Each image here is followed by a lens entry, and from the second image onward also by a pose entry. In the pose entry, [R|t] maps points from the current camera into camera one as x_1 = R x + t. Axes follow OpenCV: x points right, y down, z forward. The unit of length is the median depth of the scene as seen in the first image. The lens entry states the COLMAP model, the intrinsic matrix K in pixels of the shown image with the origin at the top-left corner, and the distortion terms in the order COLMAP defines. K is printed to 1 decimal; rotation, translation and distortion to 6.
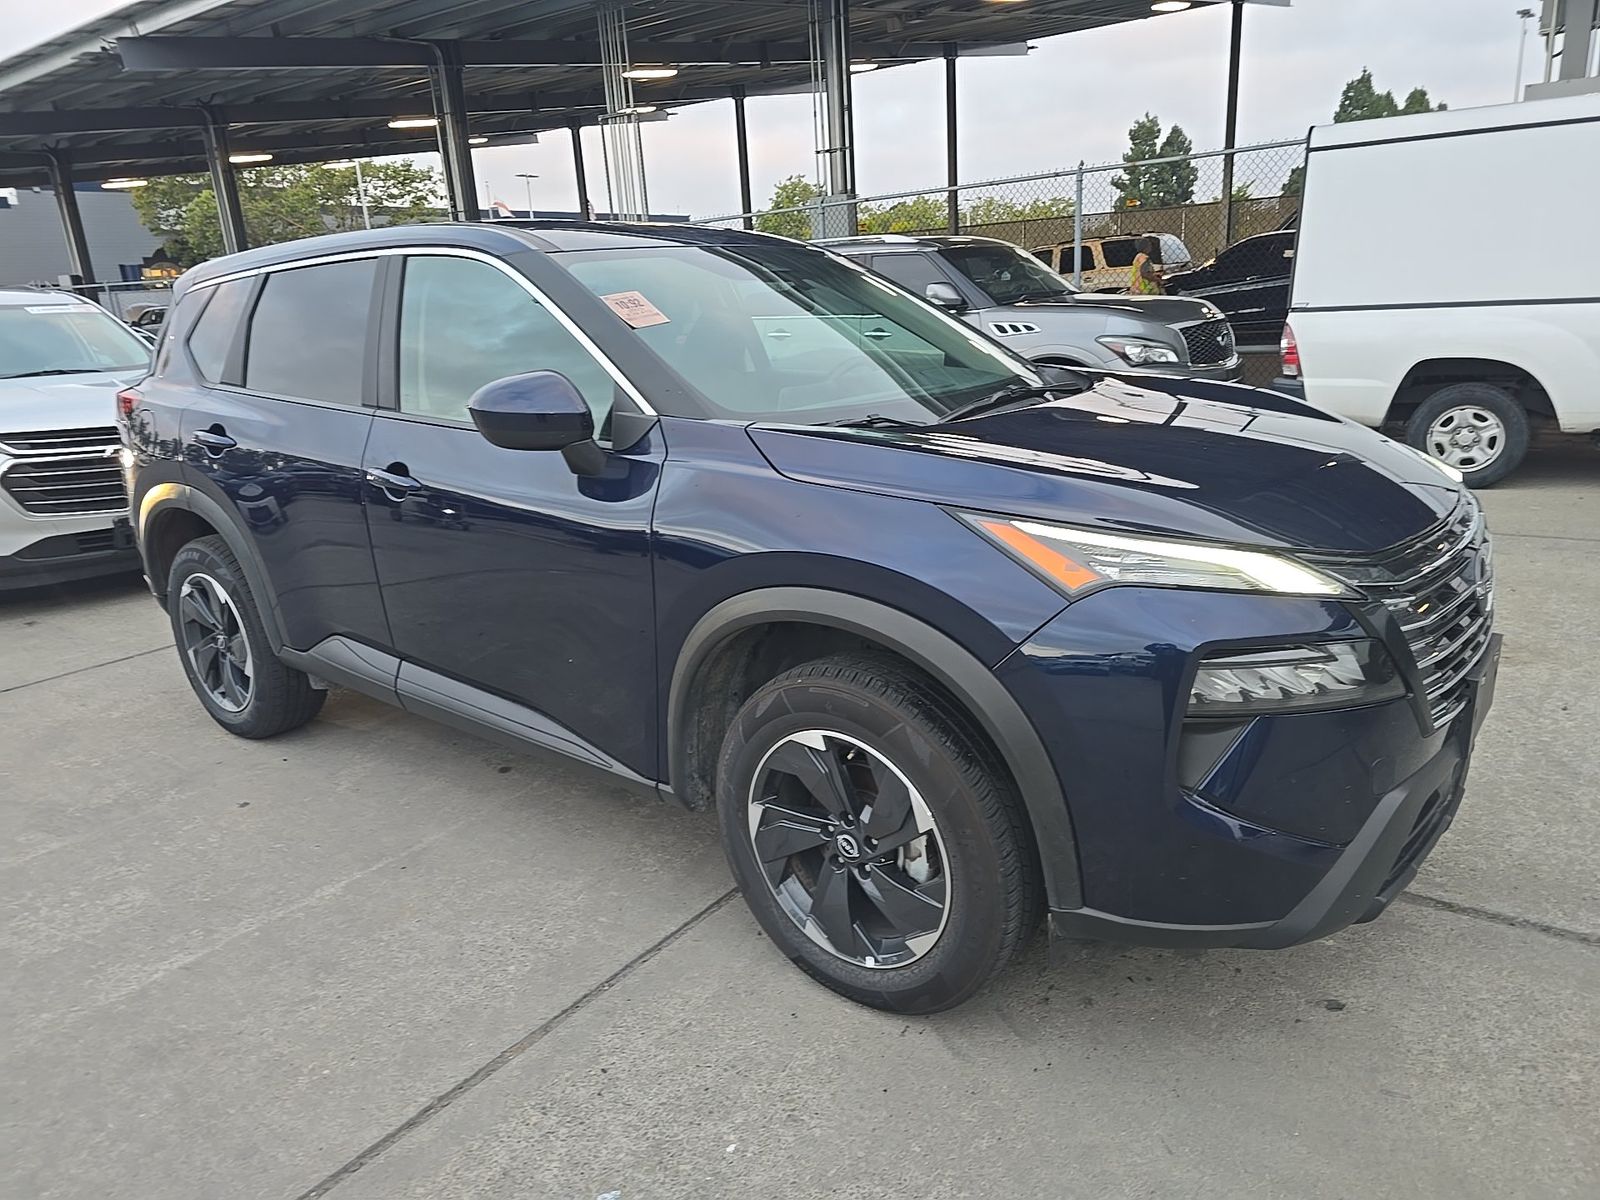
lens RADIAL K [[1061.3, 0, 800.0], [0, 1061.3, 600.0], [0, 0, 1]] dist [0.061095, -0.056458]
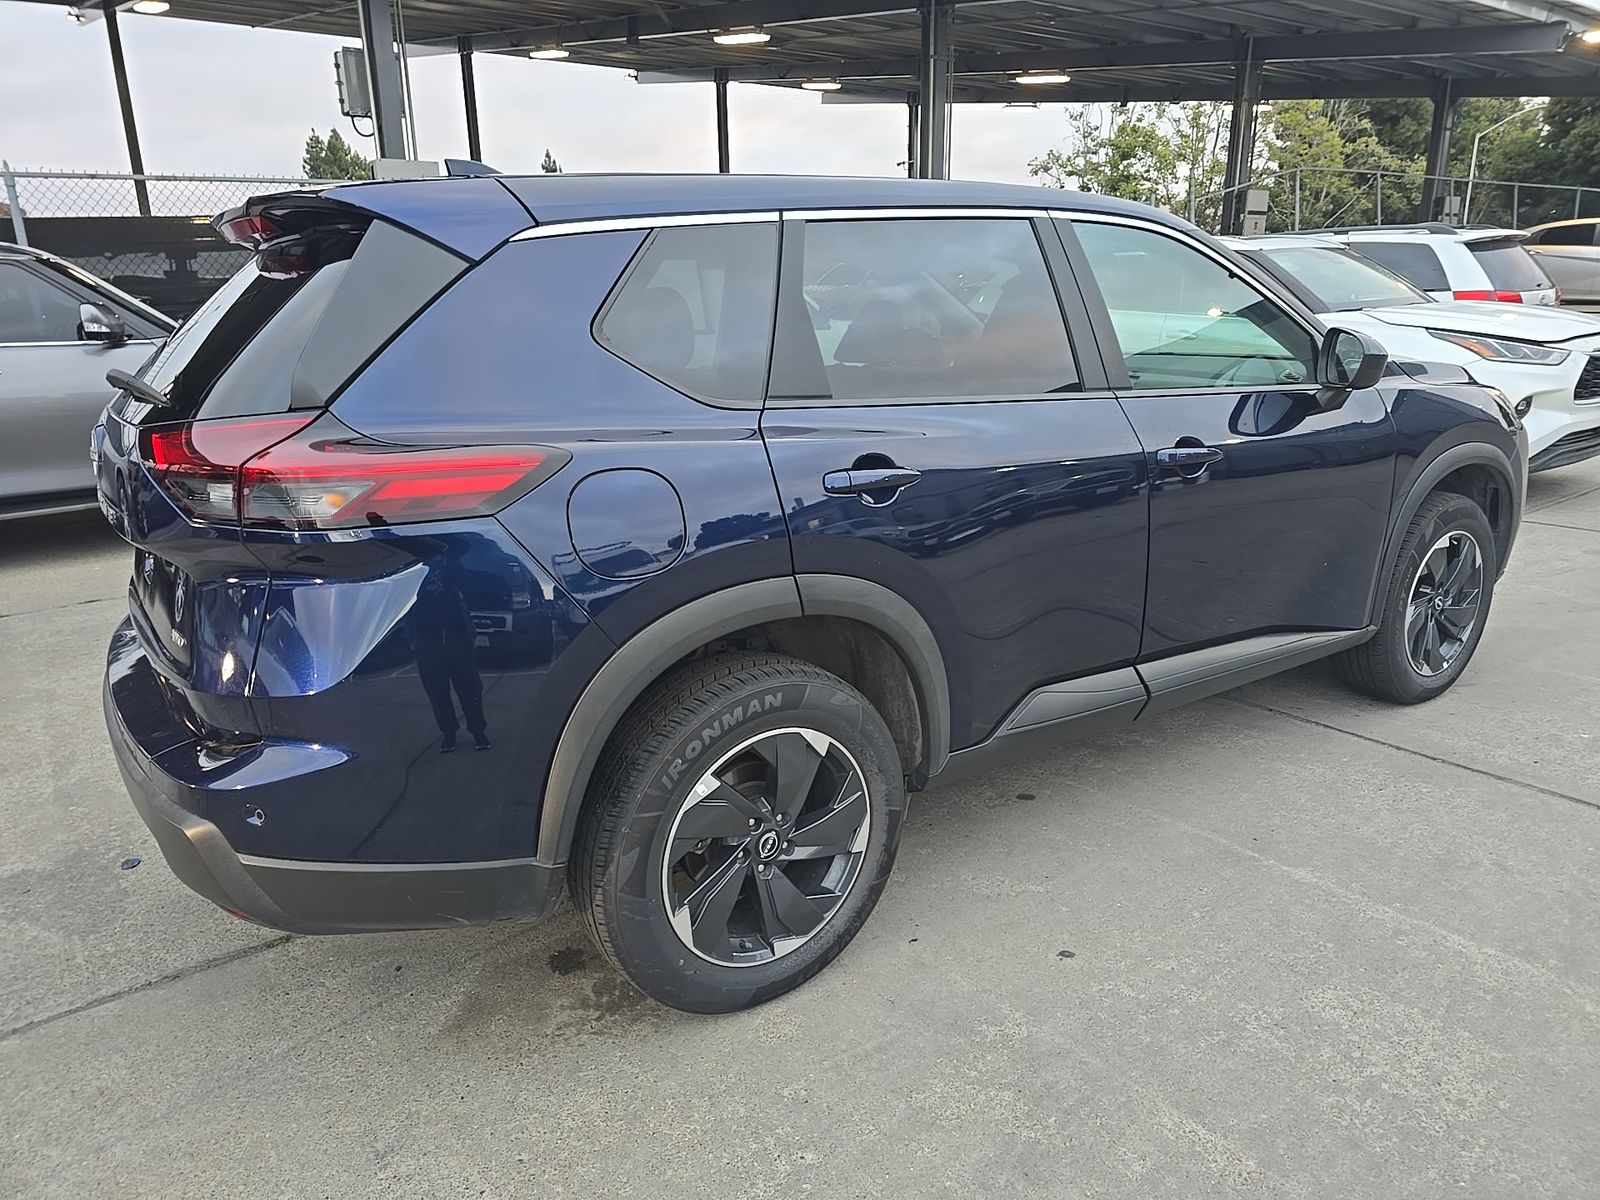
lens RADIAL K [[1061.3, 0, 800.0], [0, 1061.3, 600.0], [0, 0, 1]] dist [0.061095, -0.056458]
pose [[0.290322, -0.217052, 0.931988, -1.082273], [0.268781, 0.953225, 0.138270, -0.167170], [-0.918406, 0.210358, 0.335081, 0.796722]]
